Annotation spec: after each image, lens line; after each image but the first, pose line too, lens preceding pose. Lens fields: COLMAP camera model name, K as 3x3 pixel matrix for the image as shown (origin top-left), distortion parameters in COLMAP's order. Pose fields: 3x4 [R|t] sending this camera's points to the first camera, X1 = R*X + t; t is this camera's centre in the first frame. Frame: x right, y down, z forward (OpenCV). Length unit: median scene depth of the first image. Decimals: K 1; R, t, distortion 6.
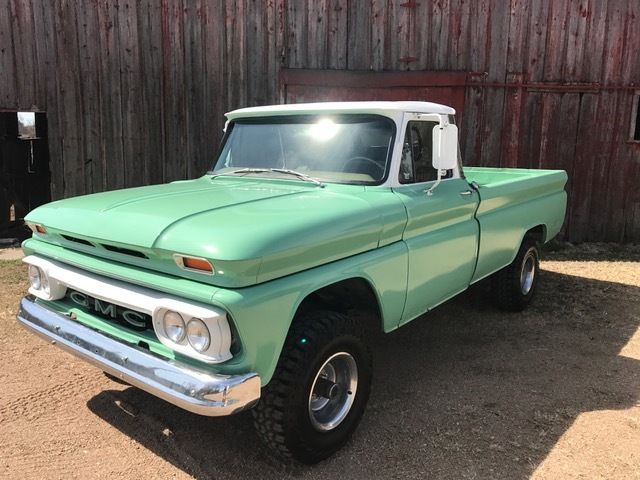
lens RADIAL K [[531.8, 0, 320.9], [0, 531.8, 228.7], [0, 0, 1]] dist [0.059644, -0.089476]
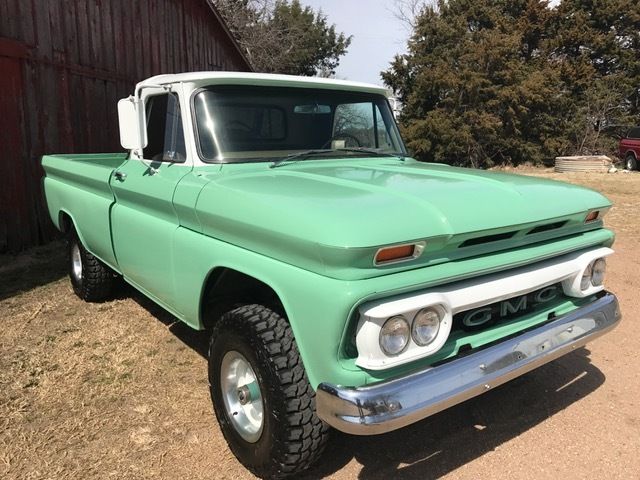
lens RADIAL K [[531.8, 0, 320.9], [0, 531.8, 228.7], [0, 0, 1]] dist [0.059644, -0.089476]
pose [[0.246322, -0.170614, 0.954053, -0.464562], [0.159274, 0.978126, 0.133797, -0.049455], [-0.956011, 0.118998, 0.268108, 0.382428]]
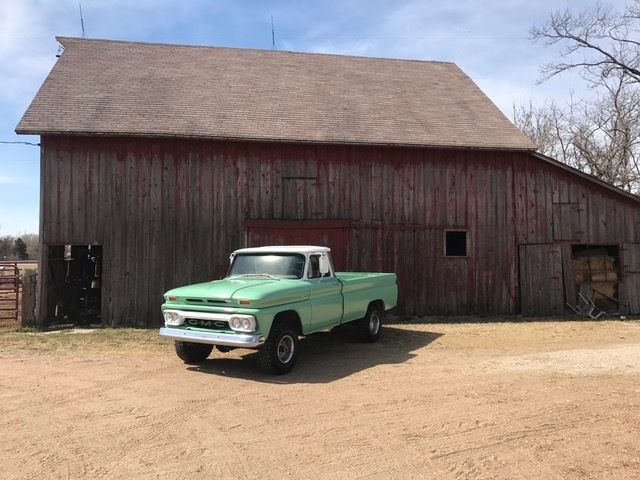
lens RADIAL K [[531.8, 0, 320.9], [0, 531.8, 228.7], [0, 0, 1]] dist [0.059644, -0.089476]
pose [[0.991212, -0.007544, 0.132067, -0.059667], [0.033985, 0.979385, -0.199123, 0.088803], [-0.127842, 0.201861, 0.971035, -0.720588]]
